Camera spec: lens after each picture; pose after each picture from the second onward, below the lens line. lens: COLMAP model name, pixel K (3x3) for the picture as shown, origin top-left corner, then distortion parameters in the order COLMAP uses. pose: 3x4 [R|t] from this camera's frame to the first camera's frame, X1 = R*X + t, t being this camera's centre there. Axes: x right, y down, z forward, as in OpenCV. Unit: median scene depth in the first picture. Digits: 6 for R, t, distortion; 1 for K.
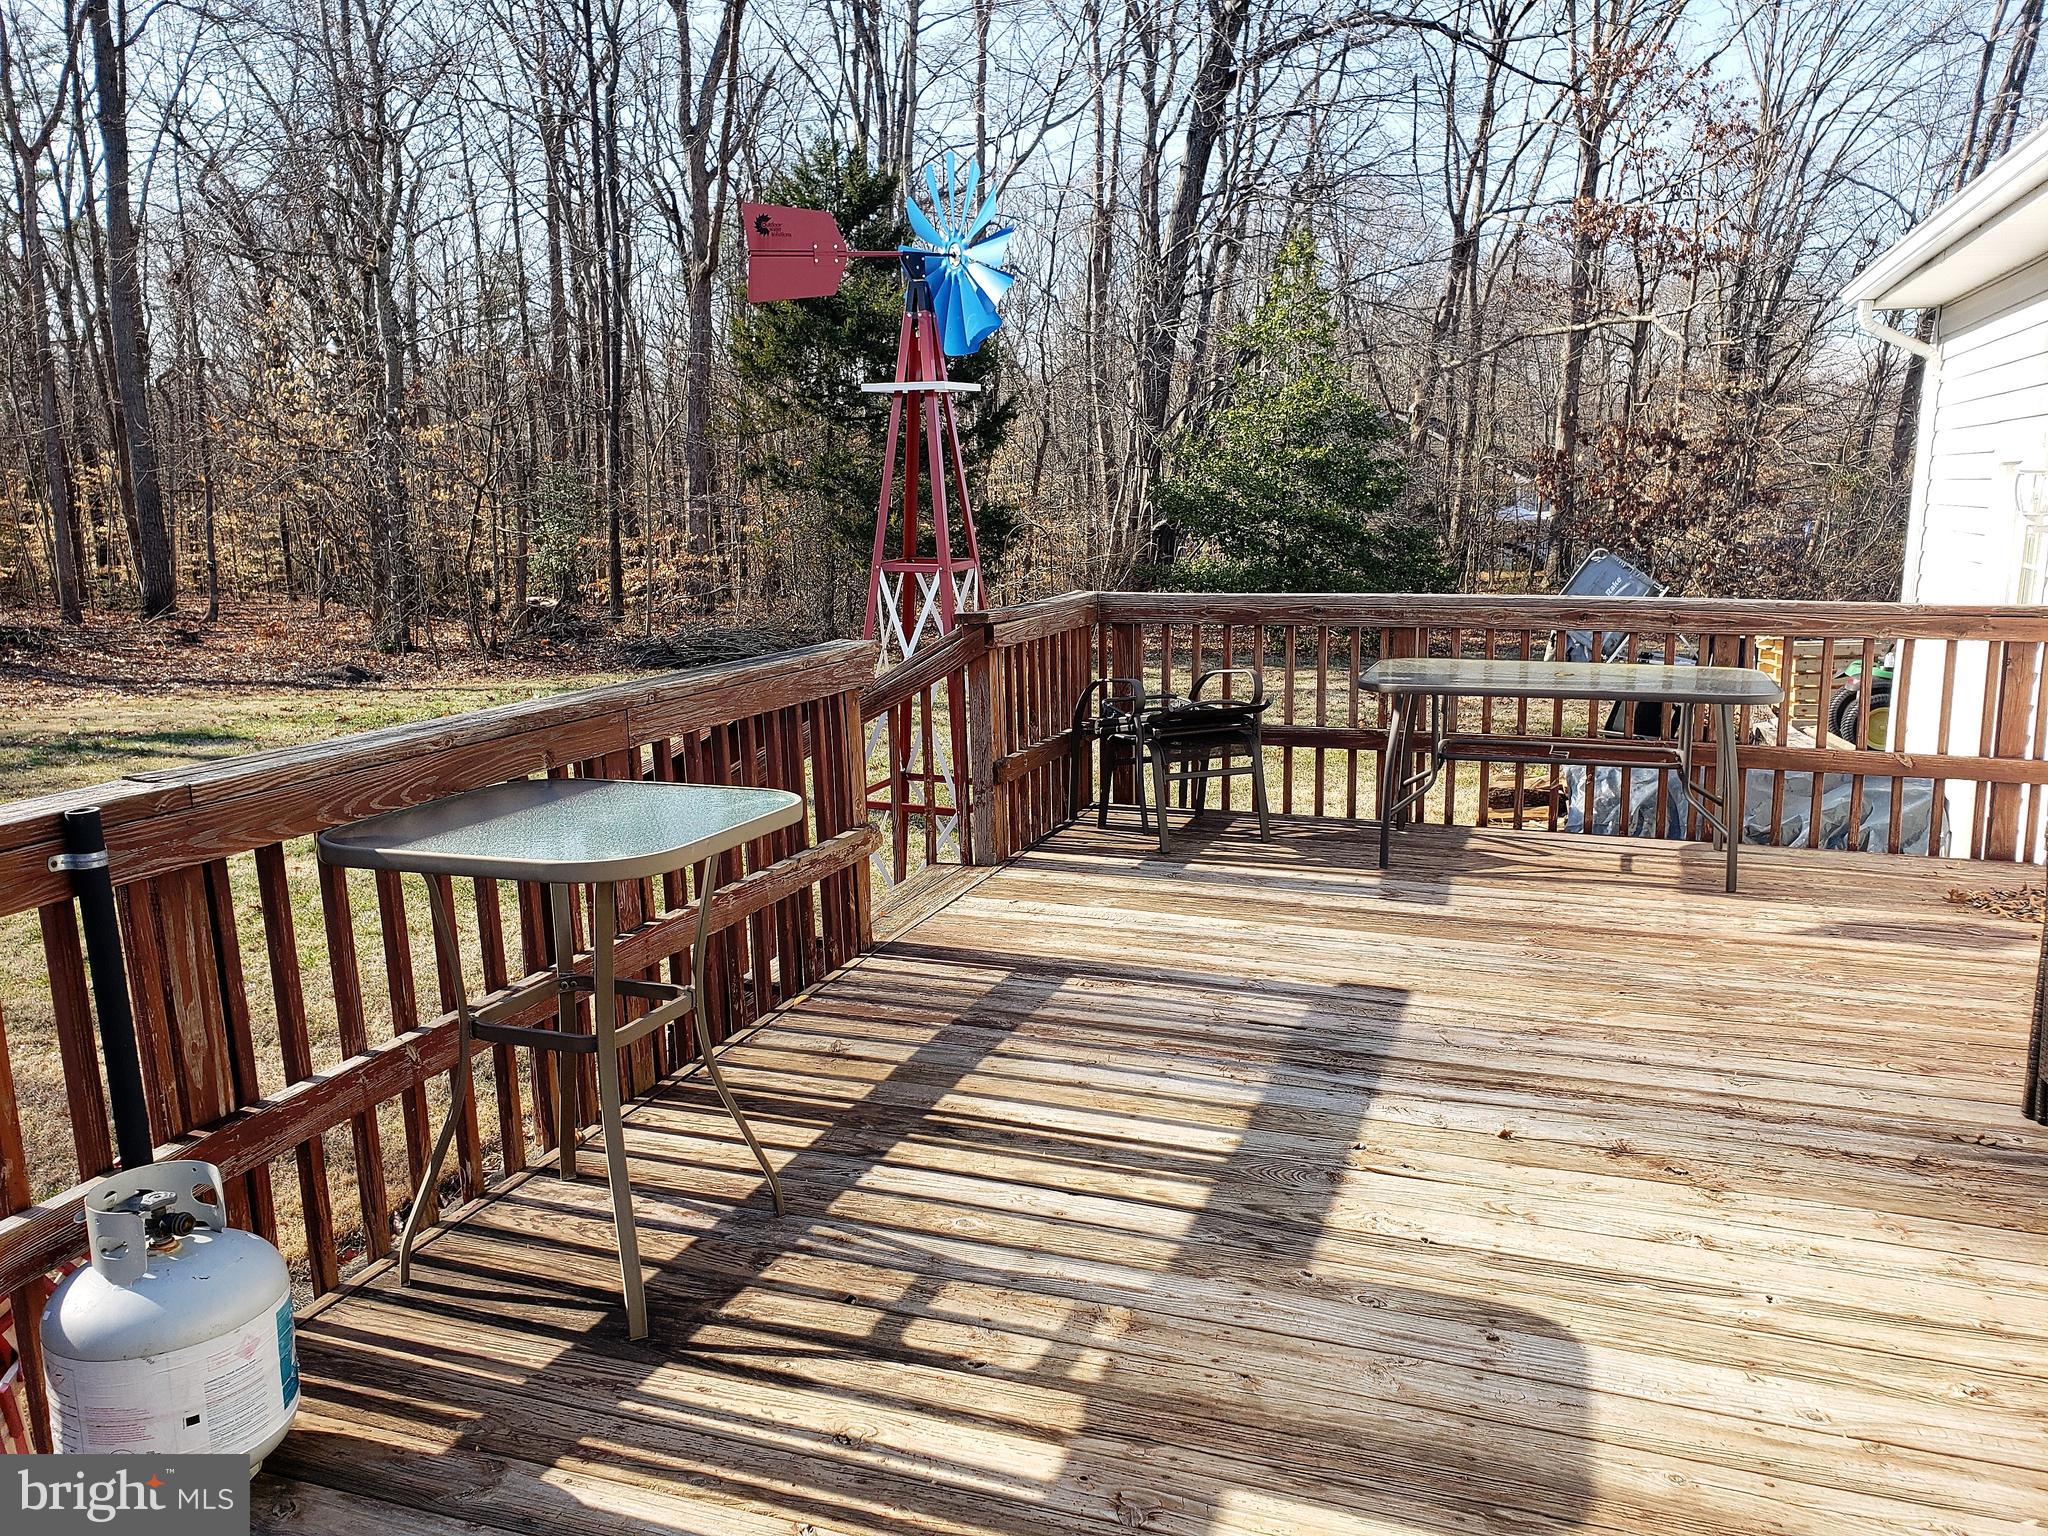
lens RADIAL K [[1579.2, 0, 1019.4], [0, 1579.2, 761.7], [0, 0, 1]] dist [0.008863, 0.006523]
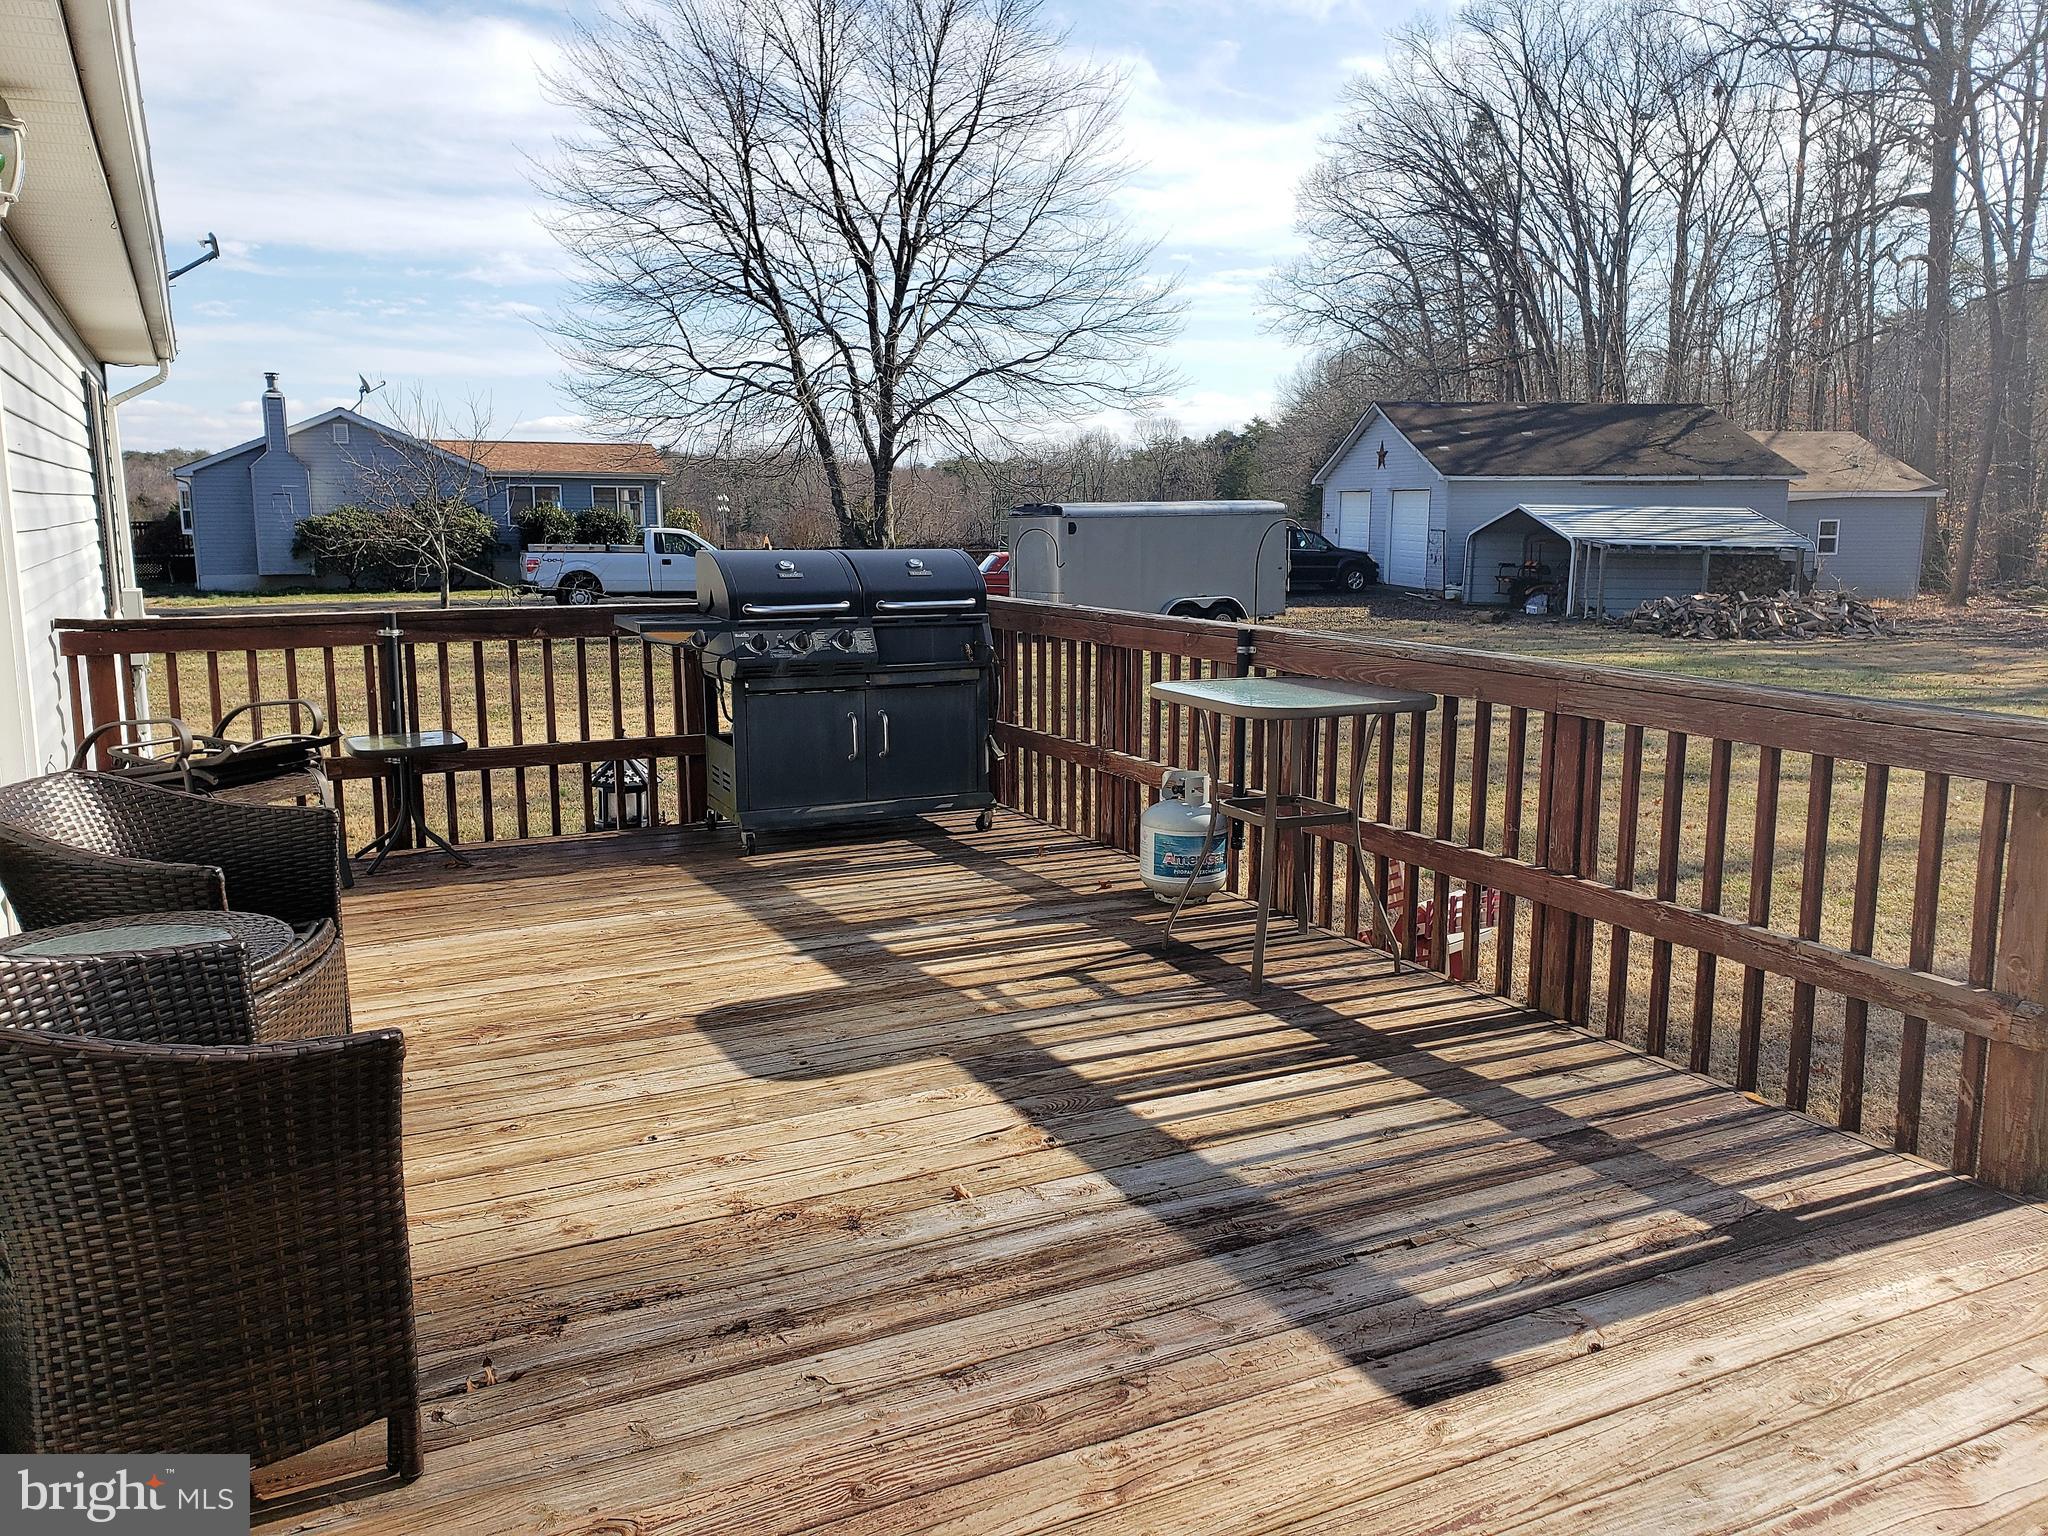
lens RADIAL K [[1630.9, 0, 1018.6], [0, 1630.9, 767.9], [0, 0, 1]] dist [-0.055180, -0.007370]
pose [[-0.690254, 0.123283, -0.712987, 0.906905], [-0.122868, 0.951097, 0.283405, -0.267774], [0.713059, 0.283225, -0.641351, 1.520919]]
